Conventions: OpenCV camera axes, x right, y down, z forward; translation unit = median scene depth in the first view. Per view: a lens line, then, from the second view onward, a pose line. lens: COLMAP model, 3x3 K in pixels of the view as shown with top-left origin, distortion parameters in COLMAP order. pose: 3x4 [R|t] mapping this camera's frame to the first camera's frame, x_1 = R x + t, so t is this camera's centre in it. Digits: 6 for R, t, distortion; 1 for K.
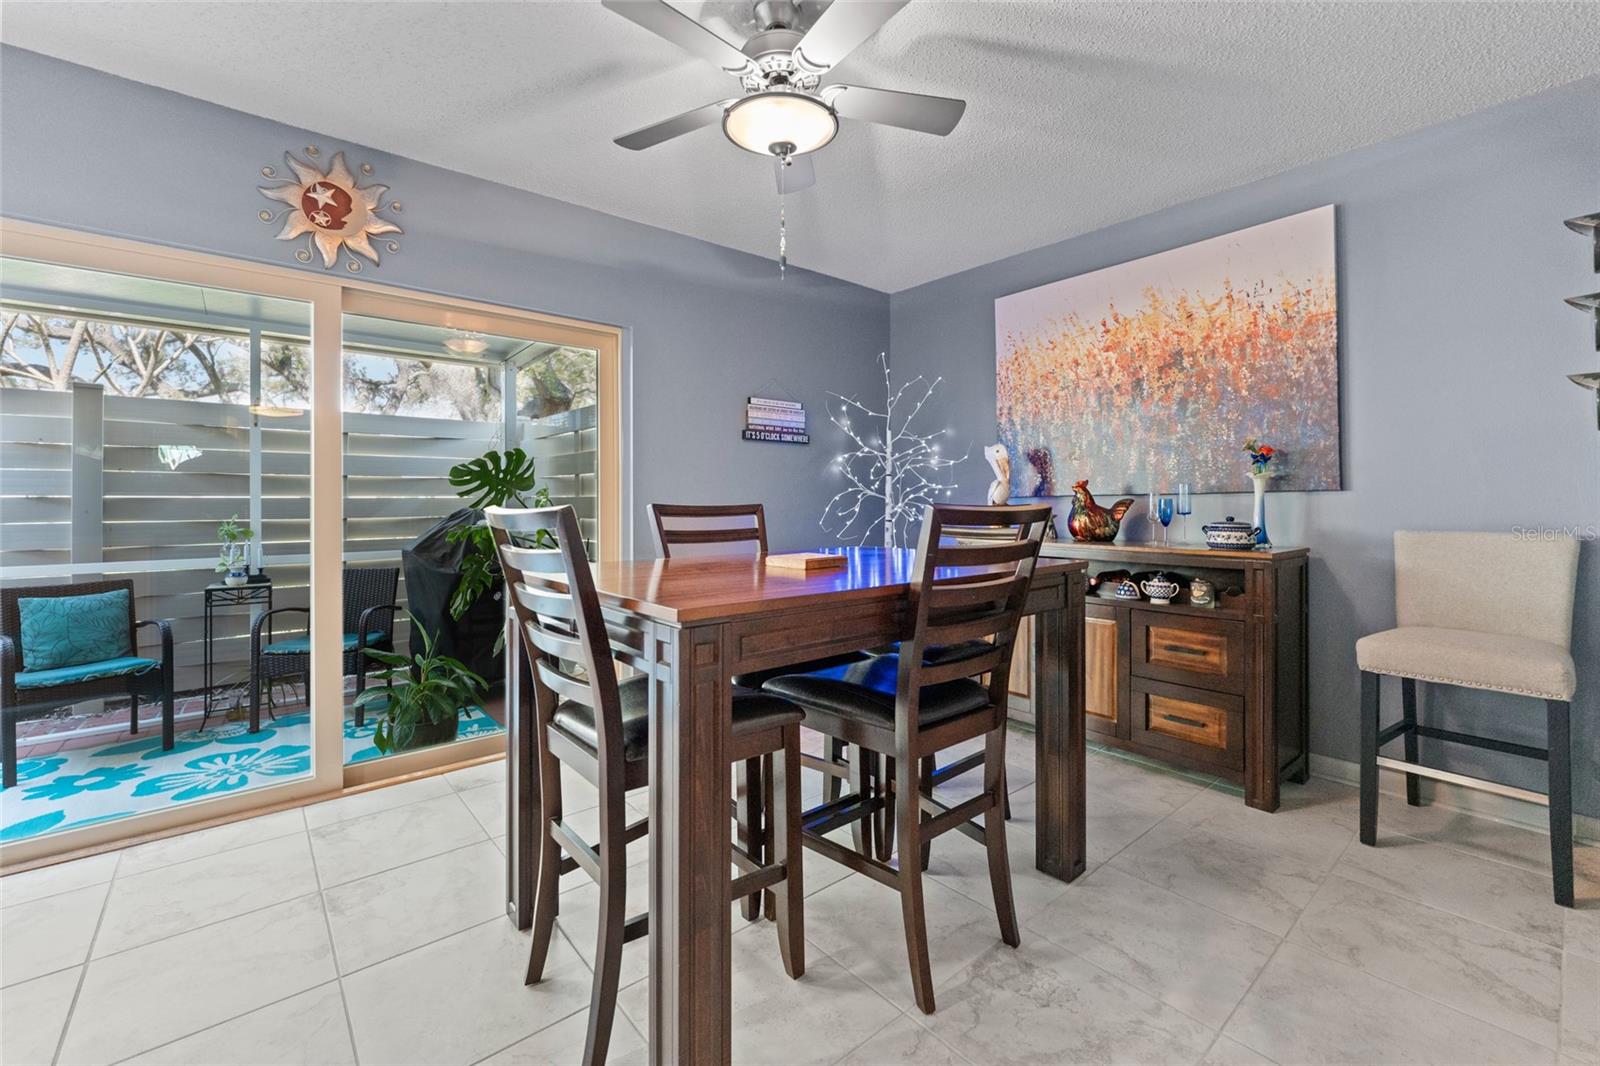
lens RADIAL K [[654.8, 0, 789.4], [0, 654.8, 504.2], [0, 0, 1]] dist [-0.004375, 0.001793]
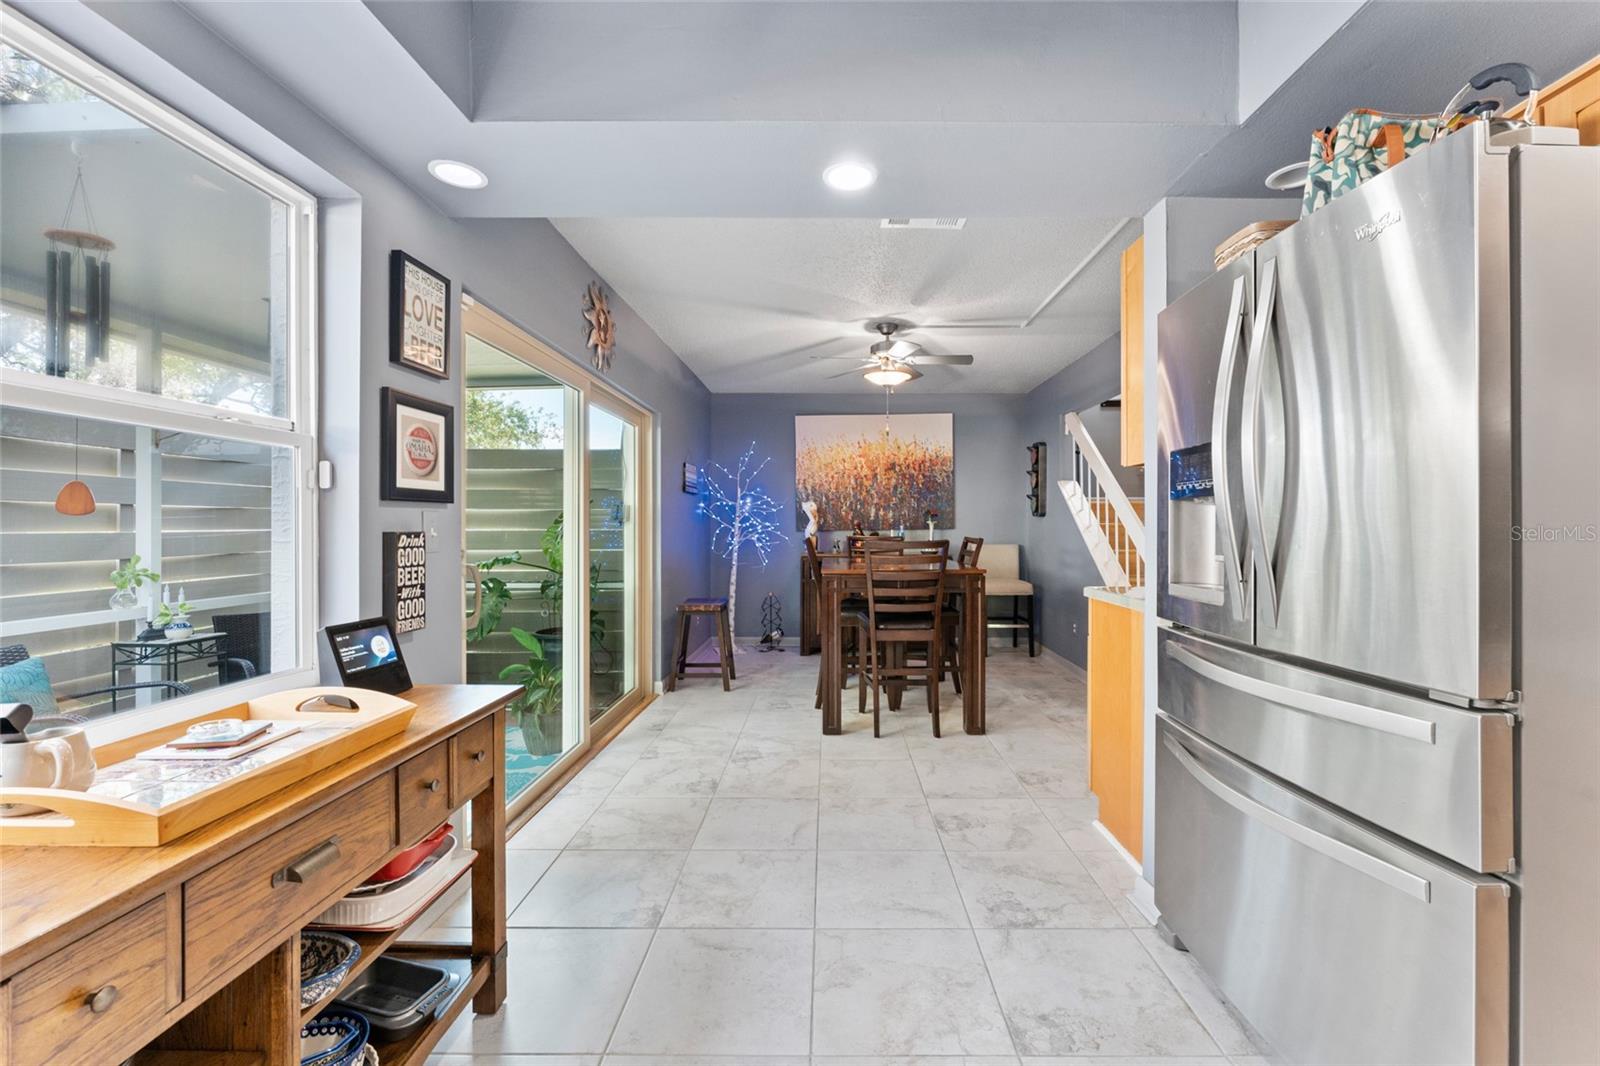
lens RADIAL K [[654.8, 0, 813.5], [0, 654.8, 523.7], [0, 0, 1]] dist [-0.004375, 0.001793]
pose [[0.657251, 0.004882, 0.753656, -1.217829], [-0.001784, 0.999986, -0.004922, -0.024632], [-0.753670, 0.001890, 0.657251, -0.215771]]
